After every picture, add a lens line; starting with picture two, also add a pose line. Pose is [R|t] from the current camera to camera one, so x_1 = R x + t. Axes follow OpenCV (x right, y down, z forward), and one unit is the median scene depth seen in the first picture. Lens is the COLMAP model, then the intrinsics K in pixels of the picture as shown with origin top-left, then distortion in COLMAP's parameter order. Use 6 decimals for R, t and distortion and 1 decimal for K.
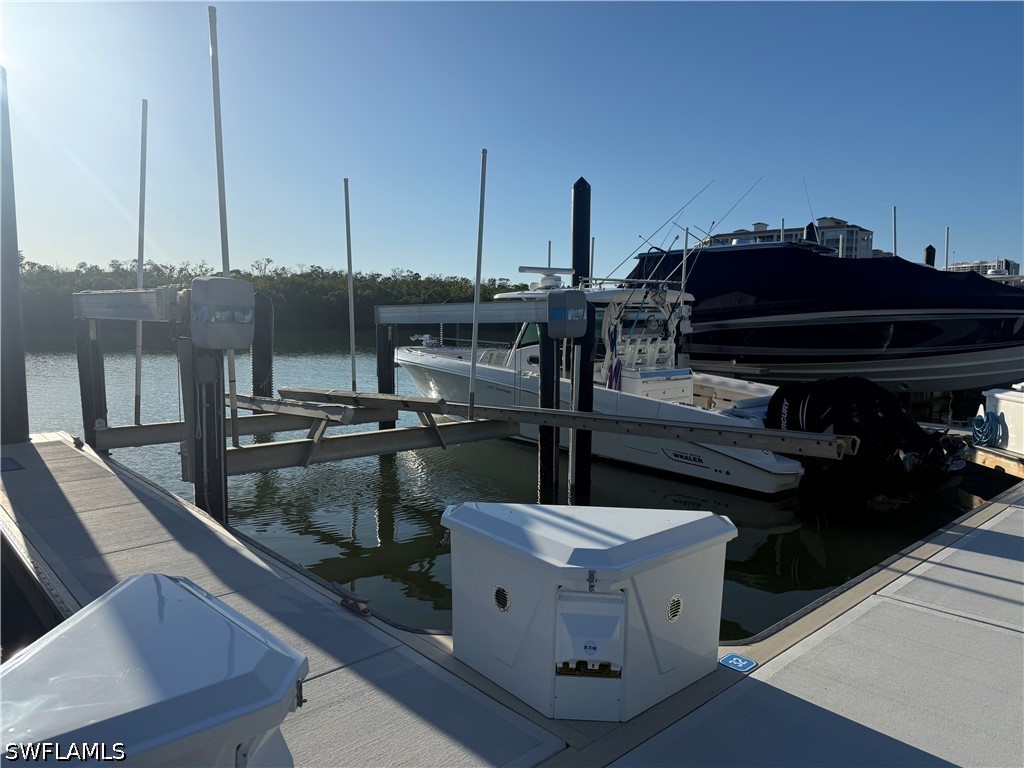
lens RADIAL K [[707.2, 0, 512.0], [0, 707.2, 384.0], [0, 0, 1]] dist [0.123576, -0.185993]
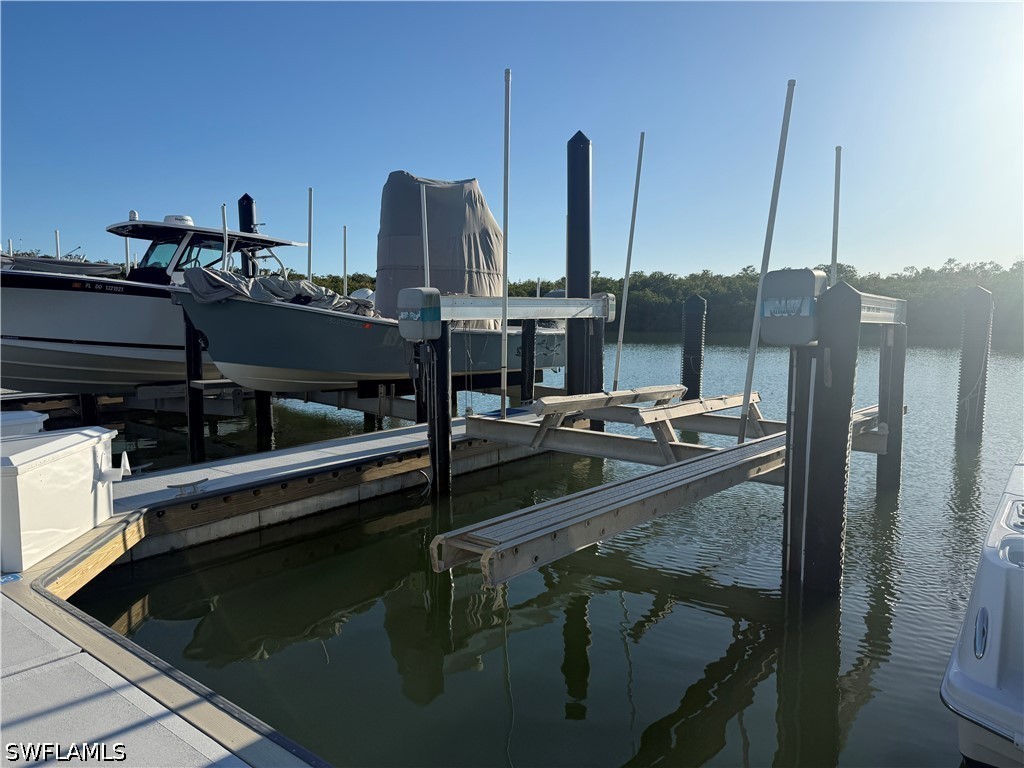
lens RADIAL K [[707.2, 0, 512.0], [0, 707.2, 384.0], [0, 0, 1]] dist [0.123576, -0.185993]
pose [[0.157933, 0.089221, -0.983411, 0.639067], [-0.093942, 0.992750, 0.074981, -0.053190], [0.982971, 0.080542, 0.165169, 0.624506]]
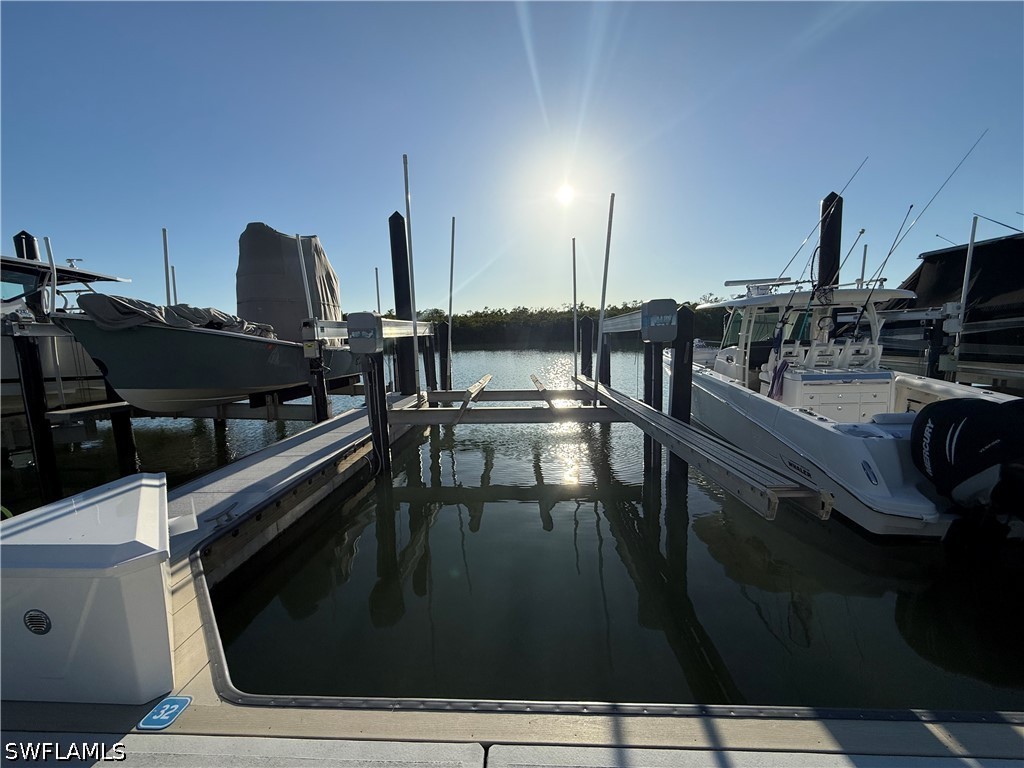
lens RADIAL K [[404.8, 0, 512.0], [0, 404.8, 384.0], [0, 0, 1]] dist [-0.001767, -0.000078]
pose [[0.699476, 0.061725, -0.711986, 0.359569], [-0.032937, 0.997989, 0.054161, -0.024573], [0.713897, -0.014433, 0.700102, 0.365545]]
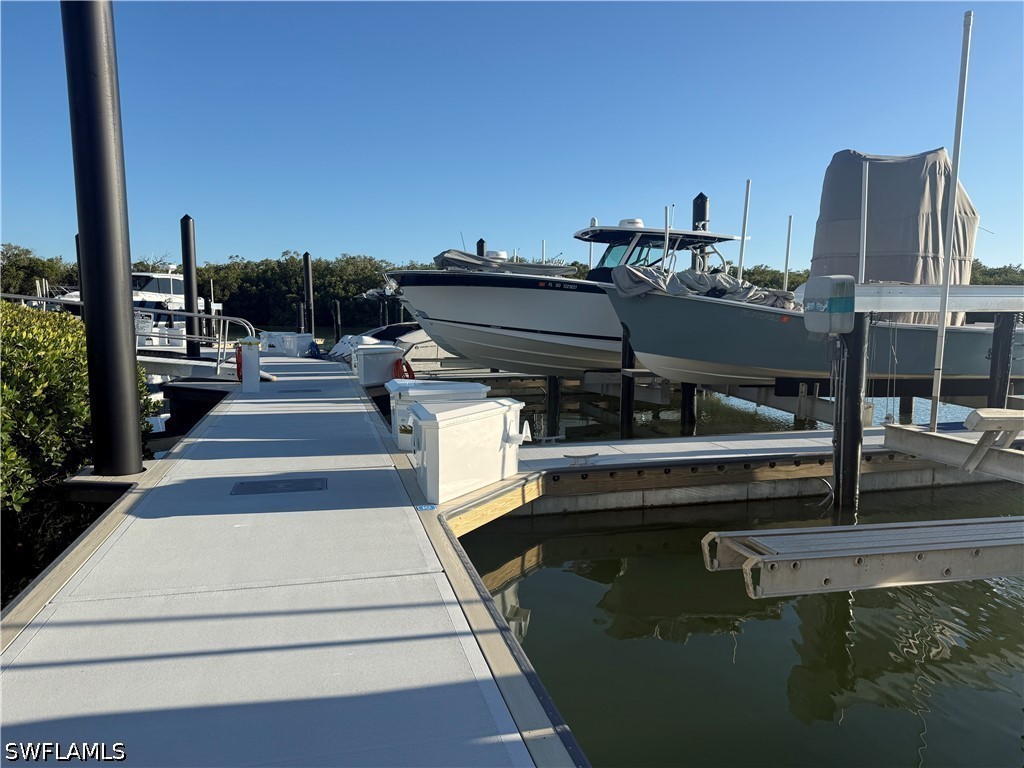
lens RADIAL K [[707.2, 0, 512.0], [0, 707.2, 384.0], [0, 0, 1]] dist [0.123576, -0.185993]
pose [[-0.461508, 0.082251, -0.883315, 0.628532], [-0.093669, 0.985609, 0.140716, -0.055762], [0.882177, 0.147681, -0.447162, 0.710383]]
